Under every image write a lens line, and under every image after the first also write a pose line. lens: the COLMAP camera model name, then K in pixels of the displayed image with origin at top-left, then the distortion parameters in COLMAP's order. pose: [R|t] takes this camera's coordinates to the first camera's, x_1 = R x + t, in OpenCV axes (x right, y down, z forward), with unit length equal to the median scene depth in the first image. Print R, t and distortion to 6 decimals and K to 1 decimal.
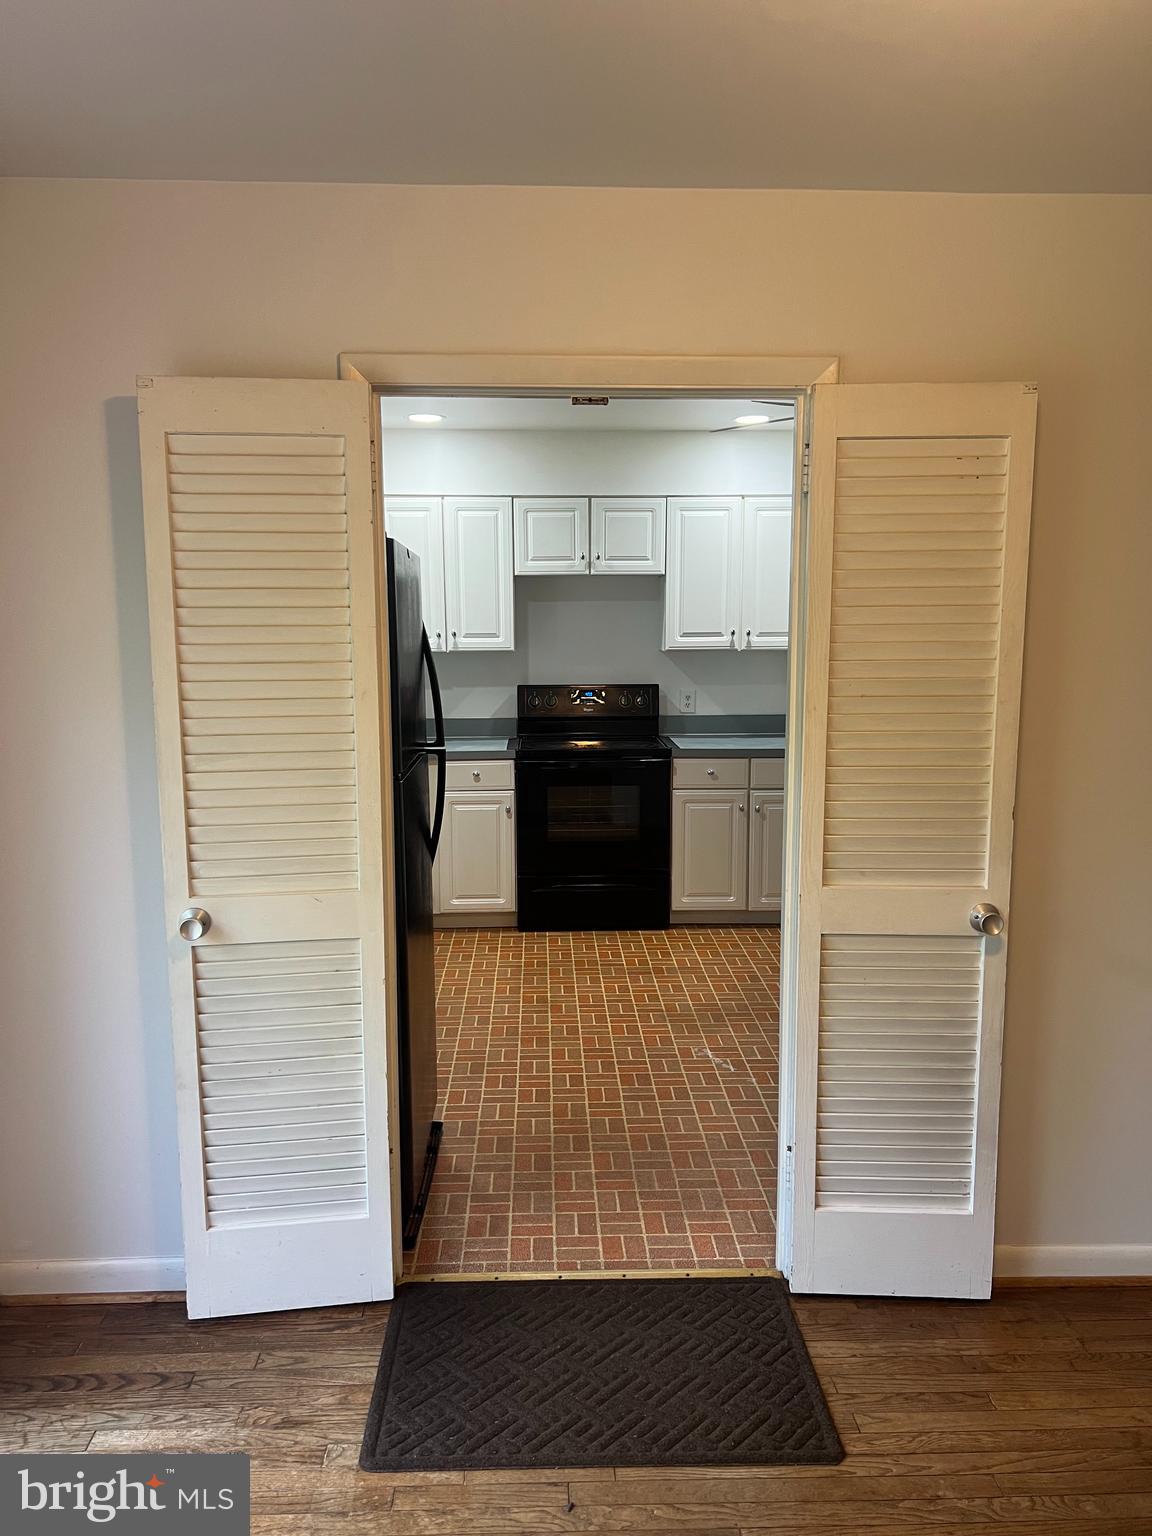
lens RADIAL K [[1147.8, 0, 557.8], [0, 1147.8, 795.0], [0, 0, 1]] dist [0.052289, -0.062852]
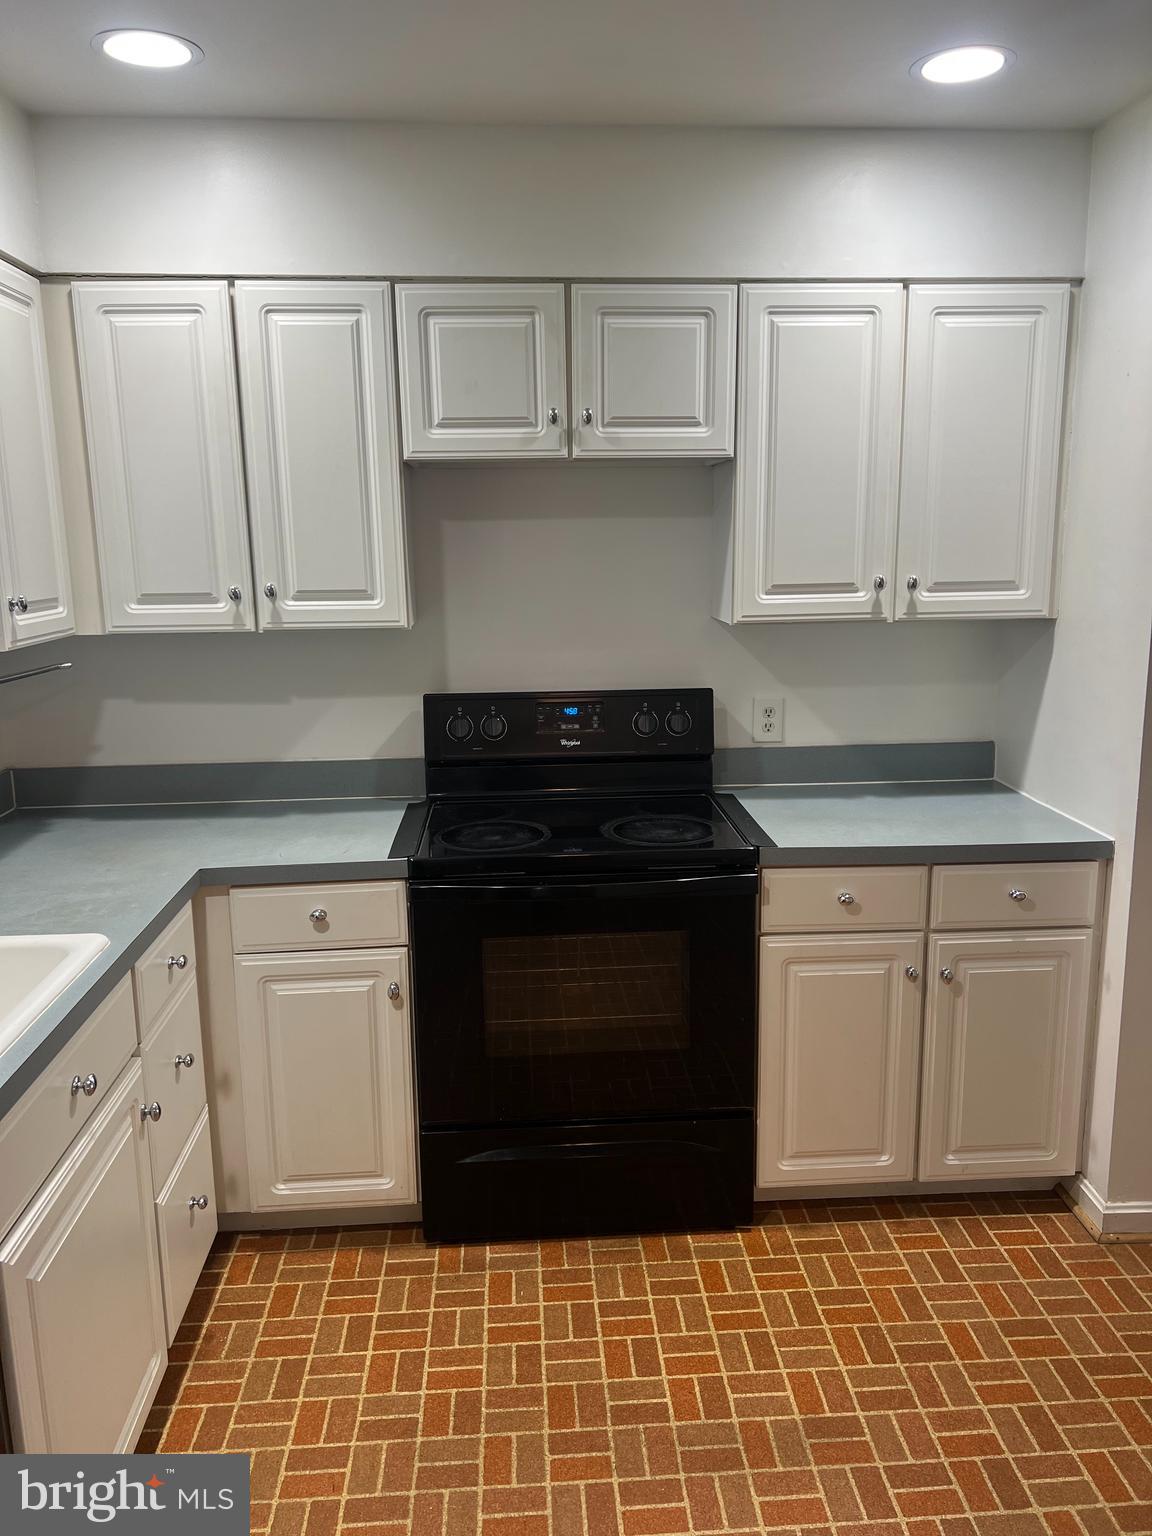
lens RADIAL K [[1147.8, 0, 581.5], [0, 1147.8, 763.2], [0, 0, 1]] dist [0.052289, -0.062852]
pose [[0.999023, -0.015126, 0.041523, 0.011816], [0.013543, 0.999180, 0.038150, -0.089501], [-0.042066, -0.037551, 0.998409, 0.545735]]
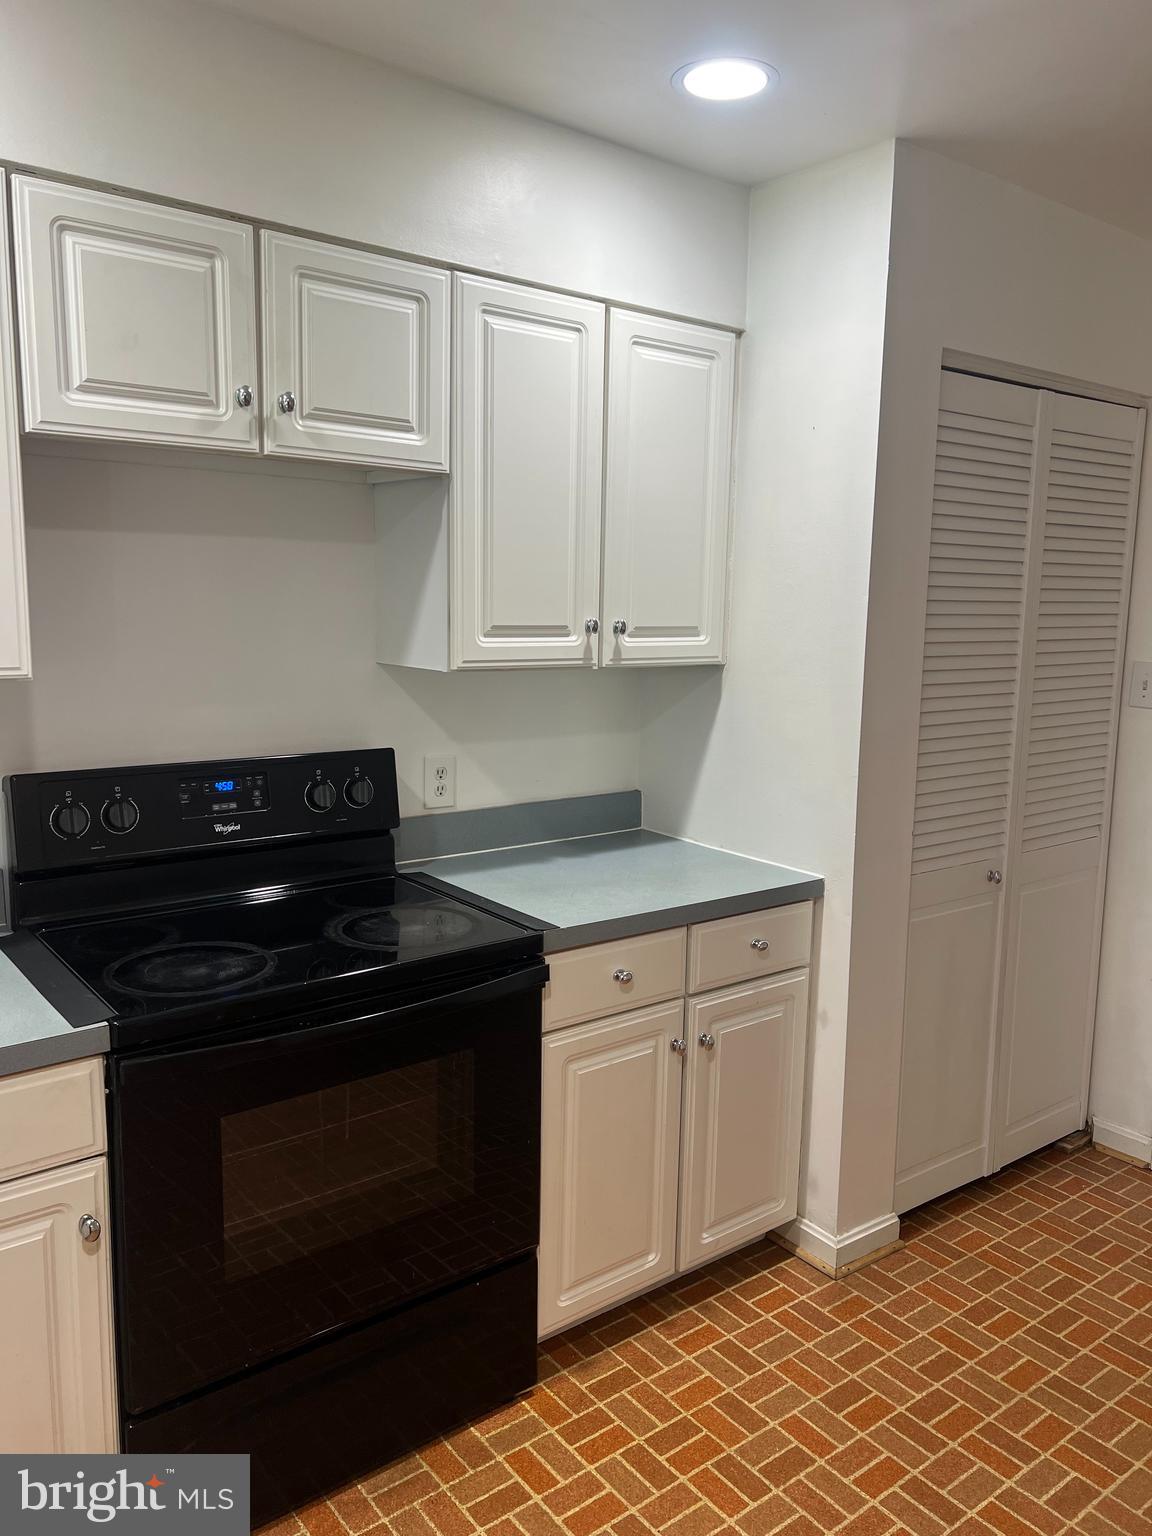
lens RADIAL K [[1147.8, 0, 588.0], [0, 1147.8, 764.2], [0, 0, 1]] dist [0.052289, -0.062852]
pose [[0.798511, -0.066281, 0.598321, -0.108518], [0.070200, 0.997391, 0.016801, -0.098913], [-0.597873, 0.028586, 0.801081, 0.671981]]
